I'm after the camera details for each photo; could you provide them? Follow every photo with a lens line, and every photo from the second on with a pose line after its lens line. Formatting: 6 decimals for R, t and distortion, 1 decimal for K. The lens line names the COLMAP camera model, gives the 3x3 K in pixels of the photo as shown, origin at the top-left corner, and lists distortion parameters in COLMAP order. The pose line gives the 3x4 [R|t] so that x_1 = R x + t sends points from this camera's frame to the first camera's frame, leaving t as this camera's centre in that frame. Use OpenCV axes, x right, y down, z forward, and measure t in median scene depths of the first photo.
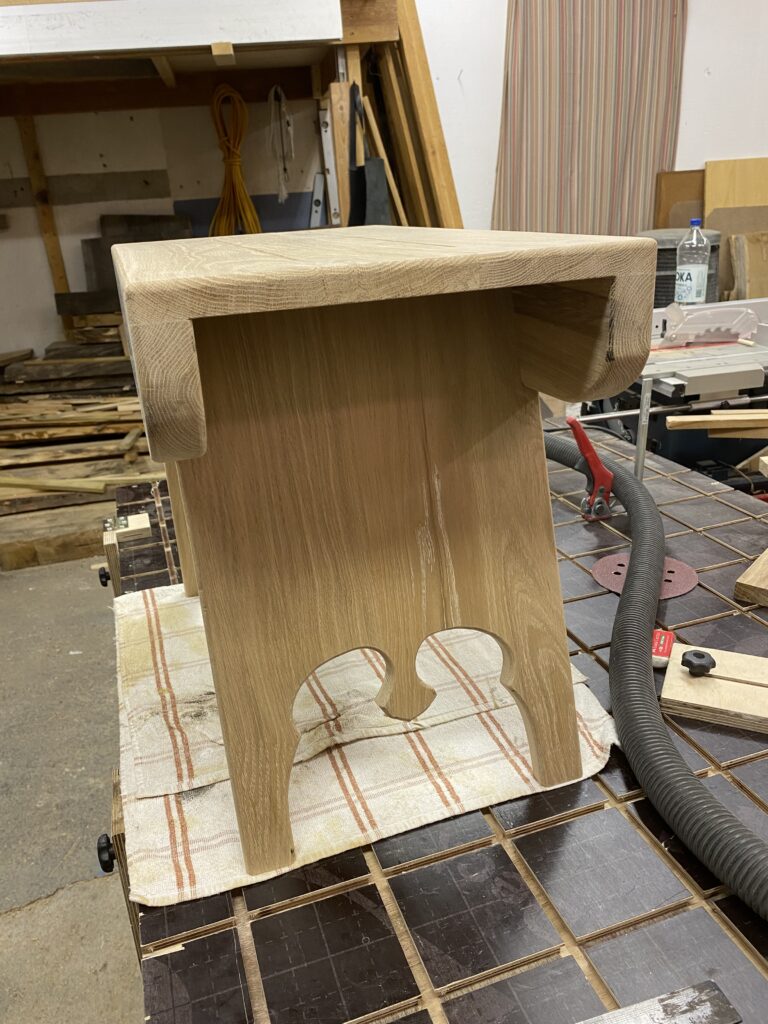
lens RADIAL K [[791.1, 0, 384.0], [0, 791.1, 512.0], [0, 0, 1]] dist [0.012892, -0.009439]
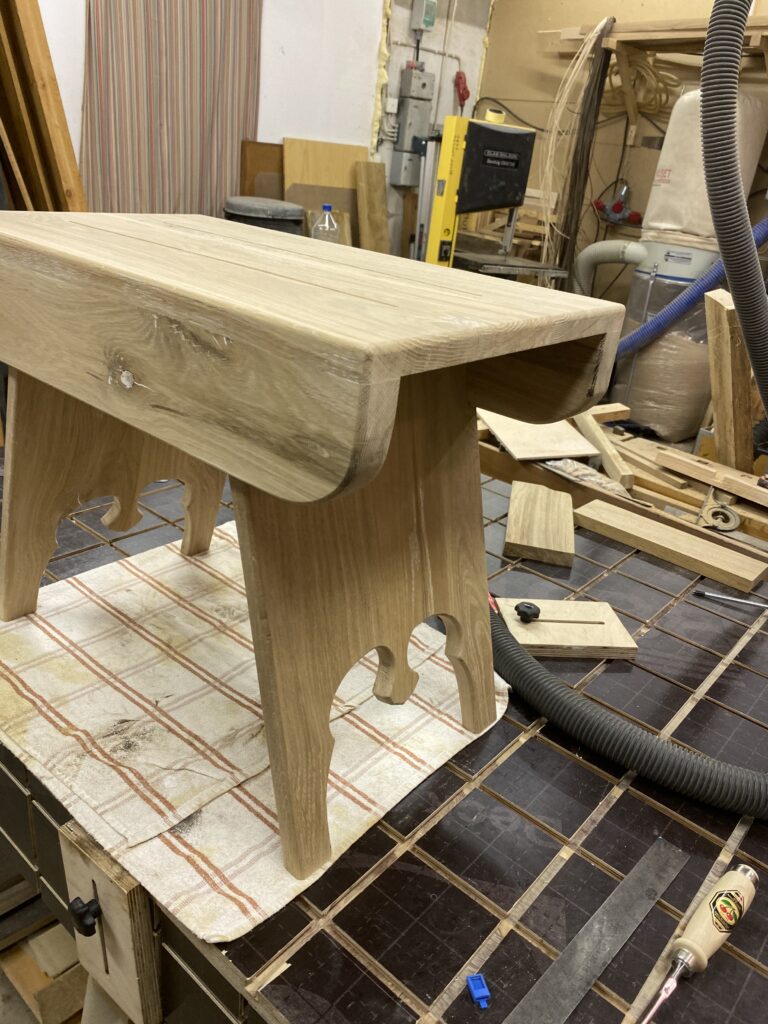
lens RADIAL K [[784.4, 0, 387.2], [0, 784.4, 507.5], [0, 0, 1]] dist [0.010669, -0.001228]
pose [[0.846537, -0.078603, 0.526494, -0.521003], [0.047960, 0.996278, 0.071627, -0.091072], [-0.530165, -0.035384, 0.847156, 0.068889]]
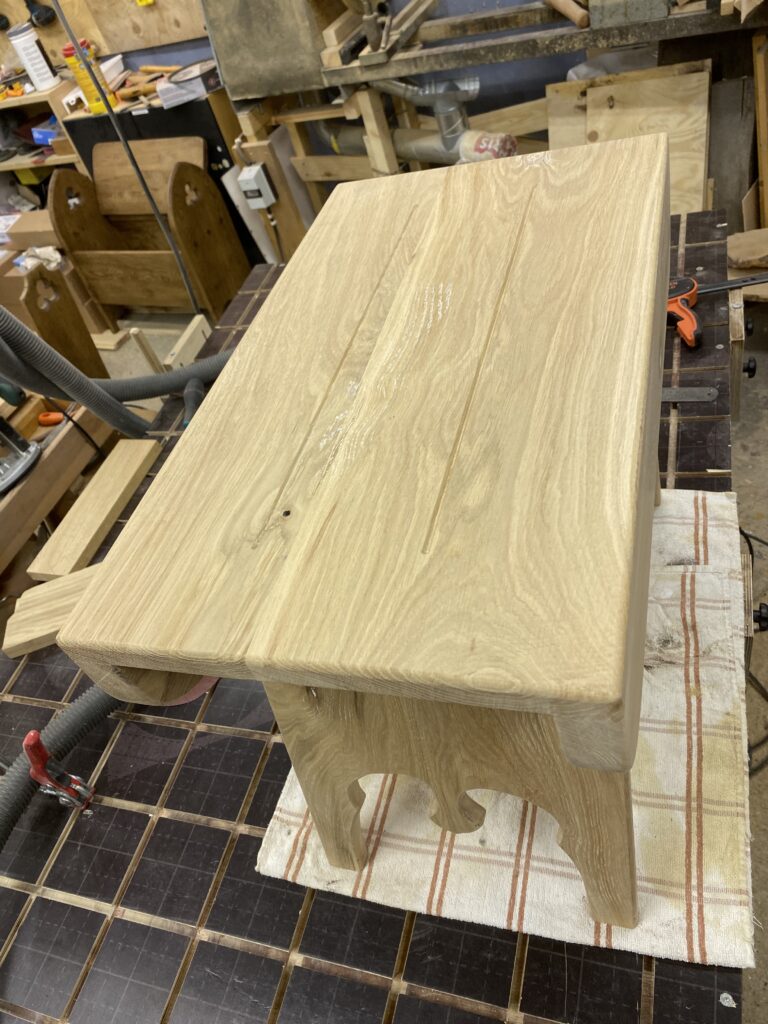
lens RADIAL K [[791.1, 0, 384.0], [0, 791.1, 512.0], [0, 0, 1]] dist [0.012892, -0.009439]
pose [[-0.780769, -0.209852, 0.588525, -0.620833], [0.490622, 0.377337, 0.785434, -0.974002], [-0.386897, 0.901986, -0.191655, 1.401719]]
